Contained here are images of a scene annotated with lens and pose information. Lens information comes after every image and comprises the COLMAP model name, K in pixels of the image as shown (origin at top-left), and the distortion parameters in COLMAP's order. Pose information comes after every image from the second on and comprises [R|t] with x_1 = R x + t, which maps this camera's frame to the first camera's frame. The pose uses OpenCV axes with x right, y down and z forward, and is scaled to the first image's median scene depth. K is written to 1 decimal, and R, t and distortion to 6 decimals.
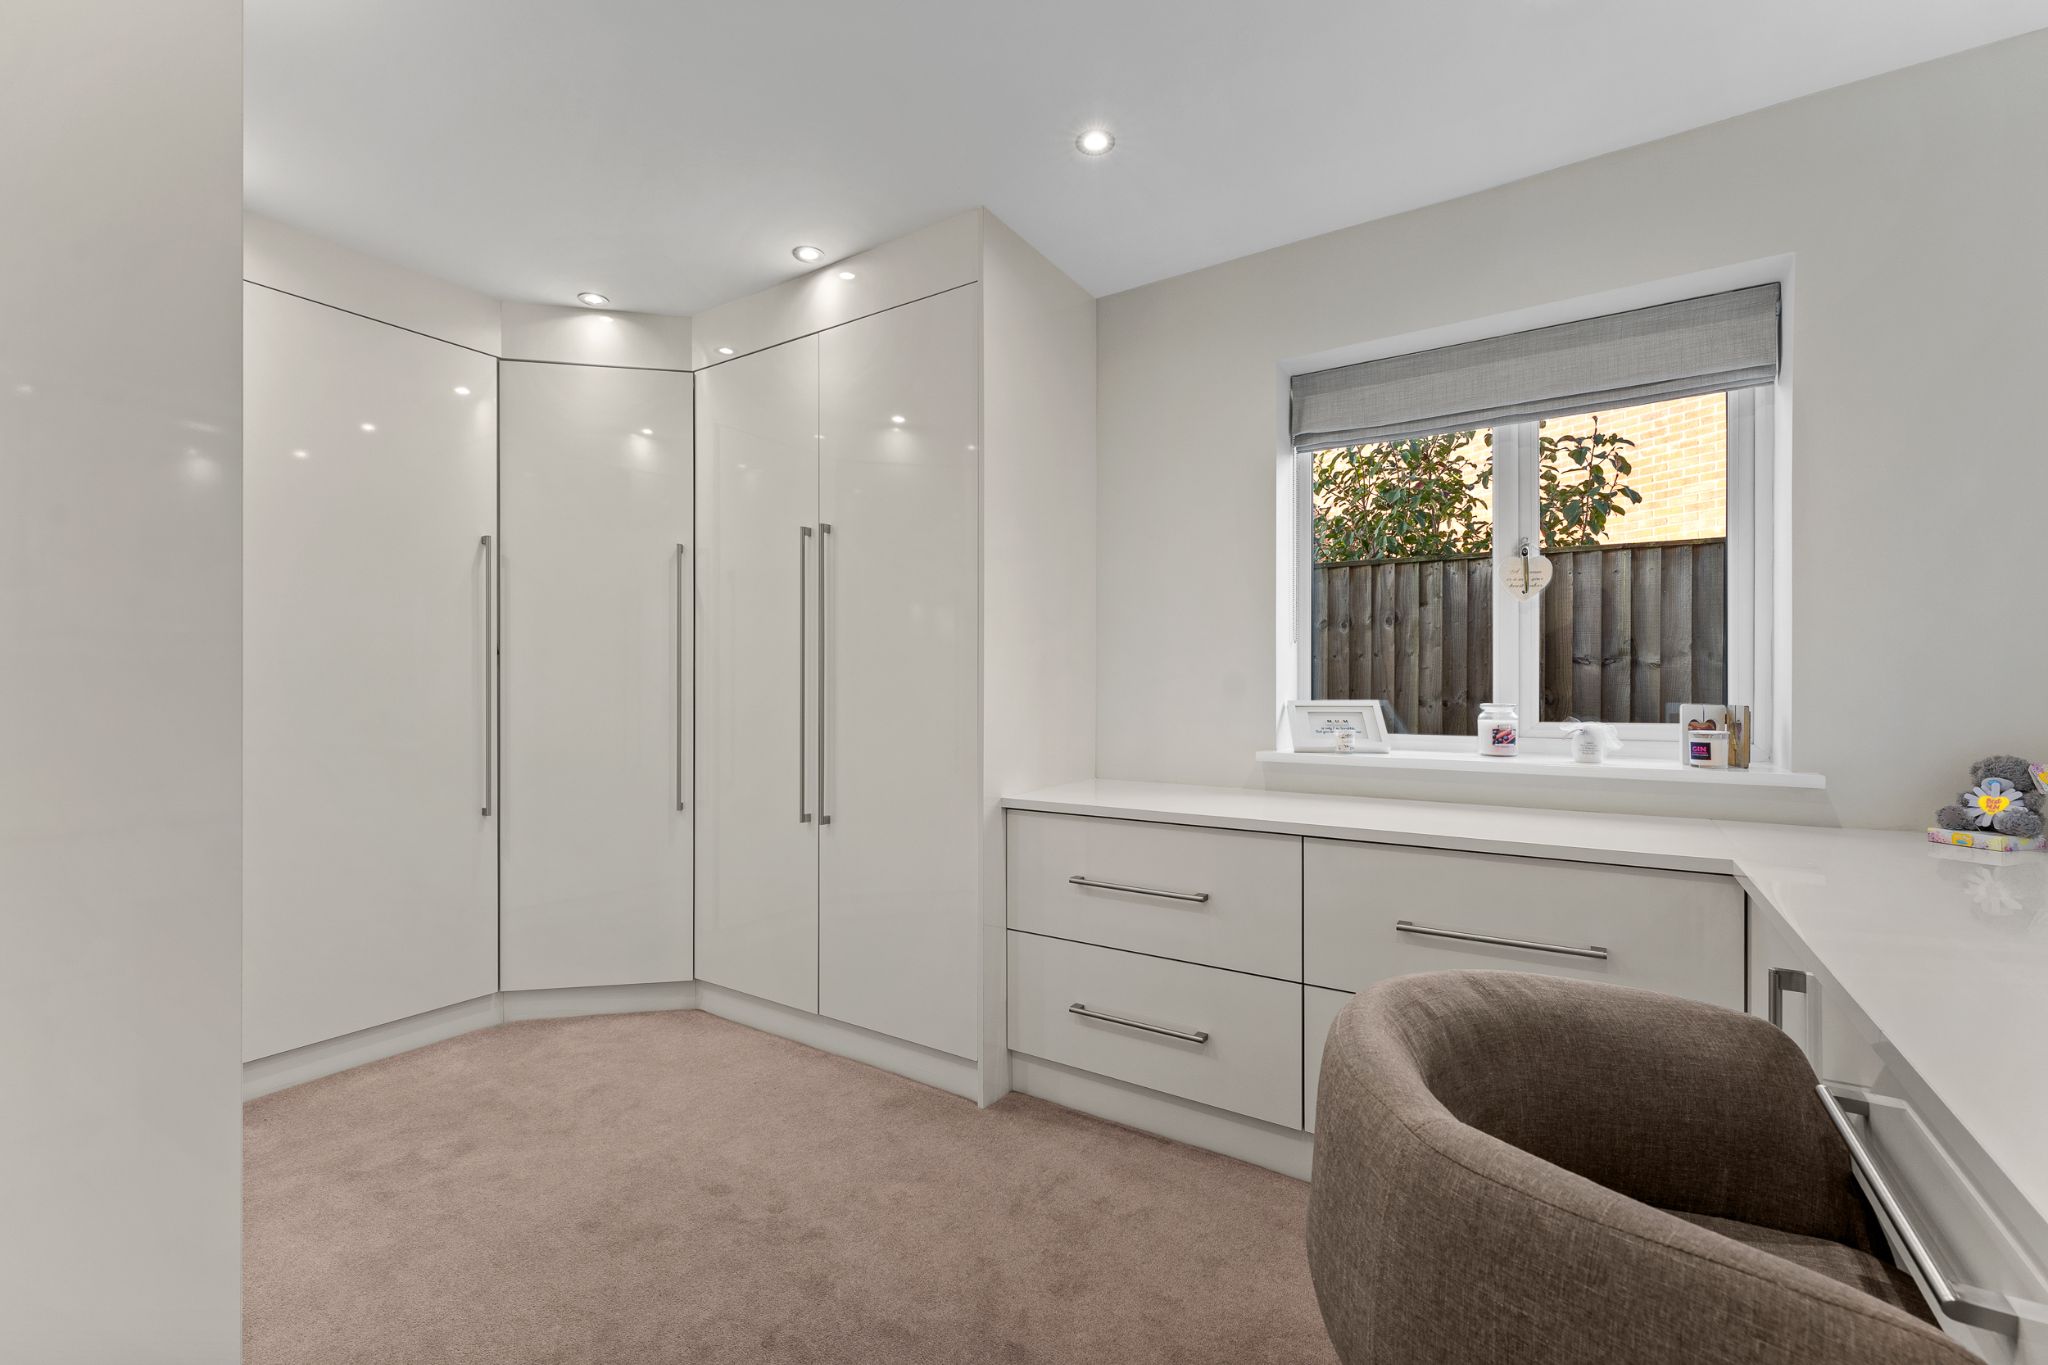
lens RADIAL K [[854.9, 0, 1016.6], [0, 854.9, 683.1], [0, 0, 1]] dist [0.004816, 0.000603]
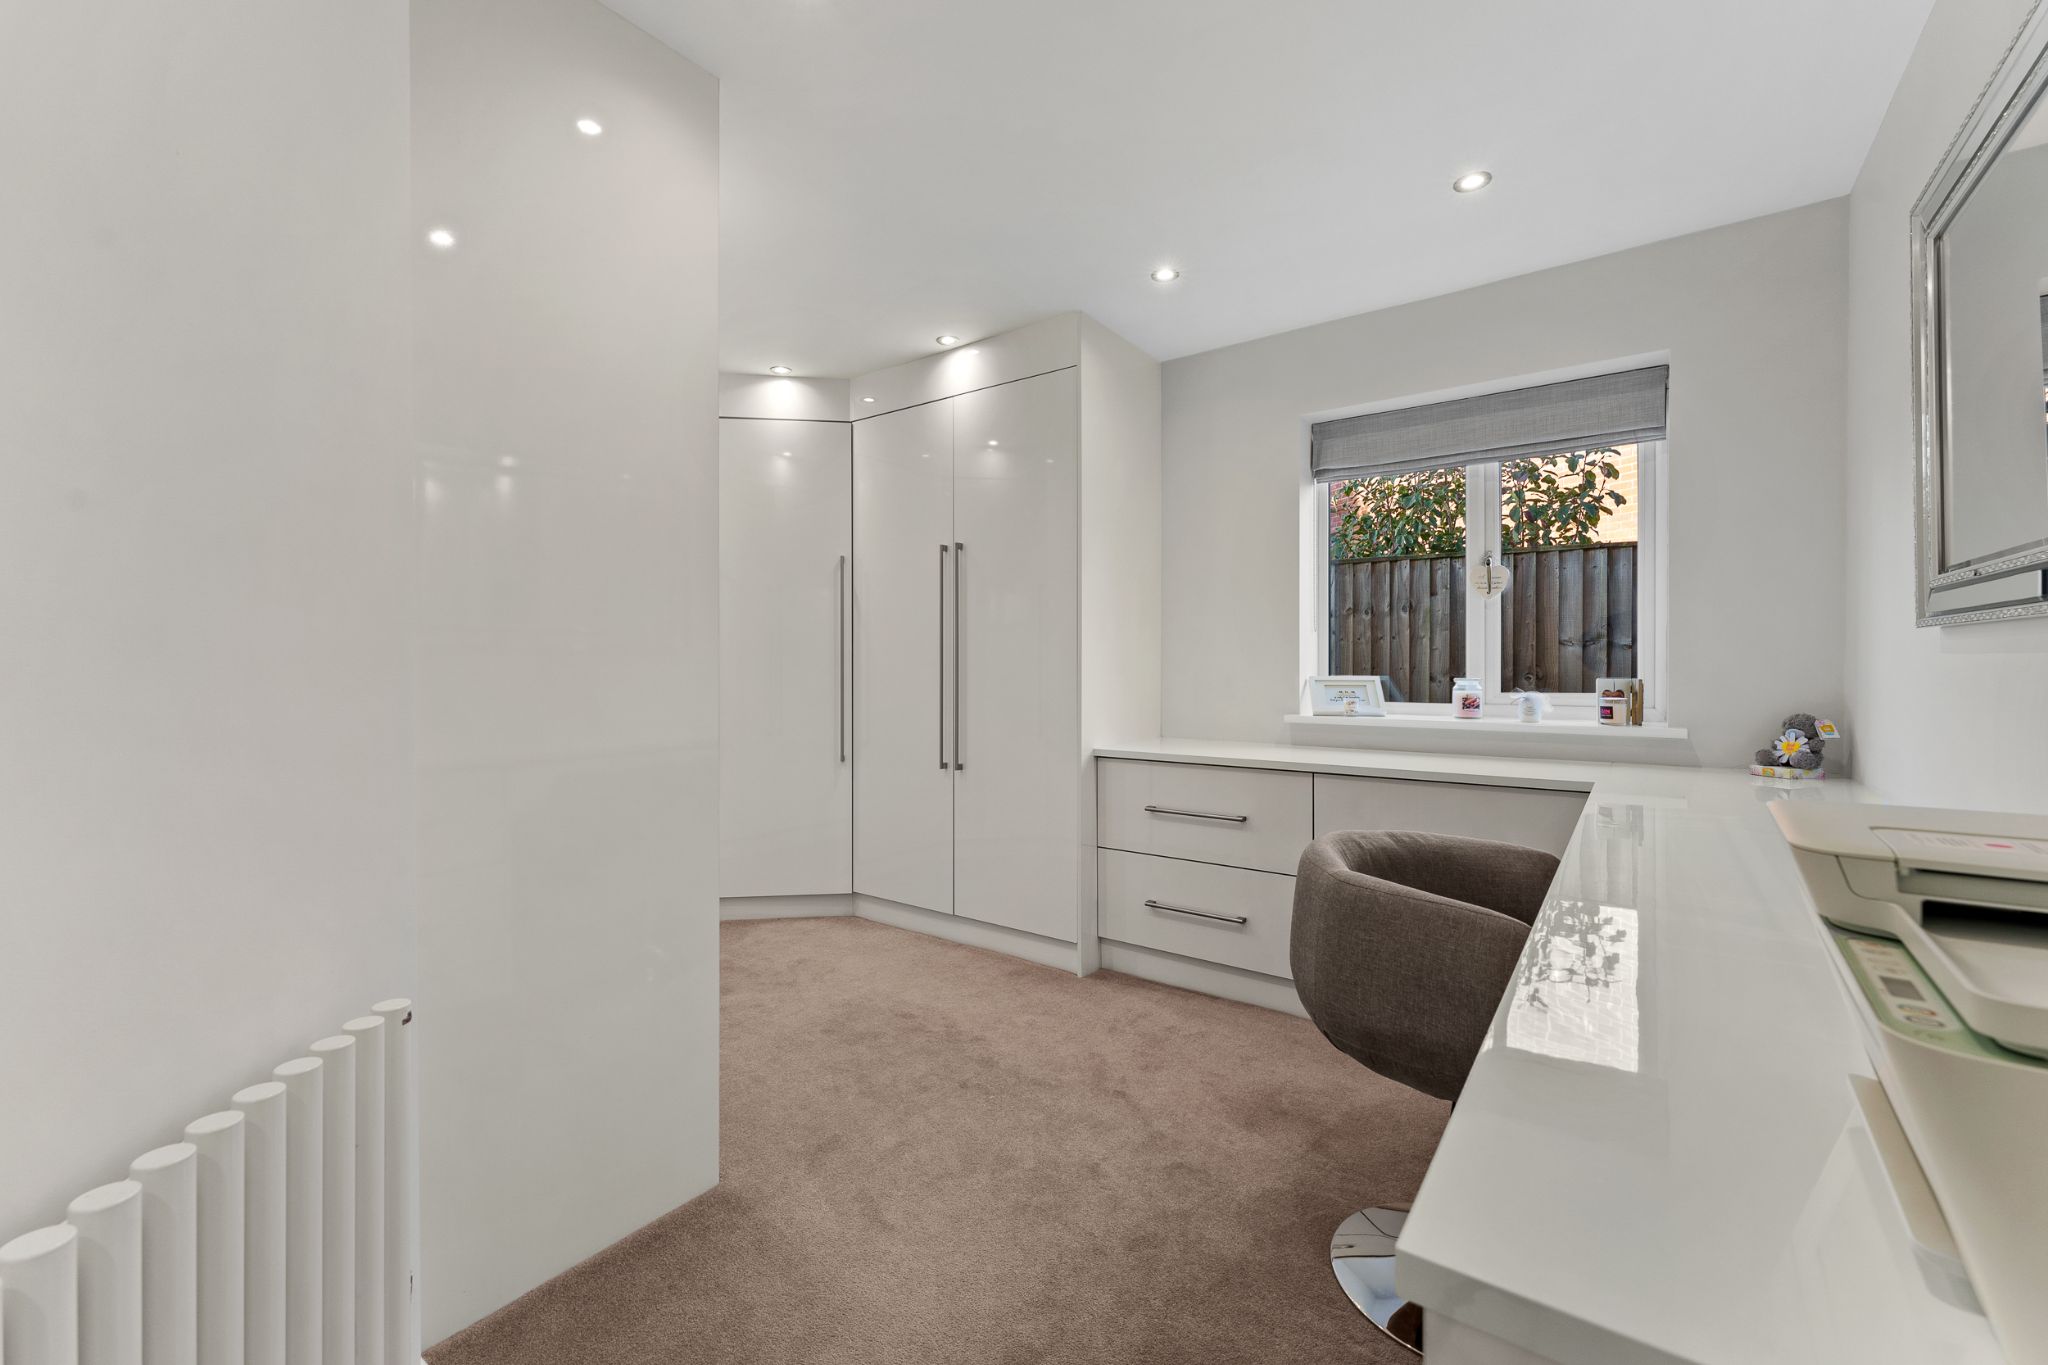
lens RADIAL K [[854.9, 0, 1097.9], [0, 854.9, 663.9], [0, 0, 1]] dist [0.004816, 0.000603]
pose [[0.999298, -0.001105, 0.037453, -0.059179], [0.000978, 0.999994, 0.003412, -0.003425], [-0.037456, -0.003373, 0.999293, -0.327465]]
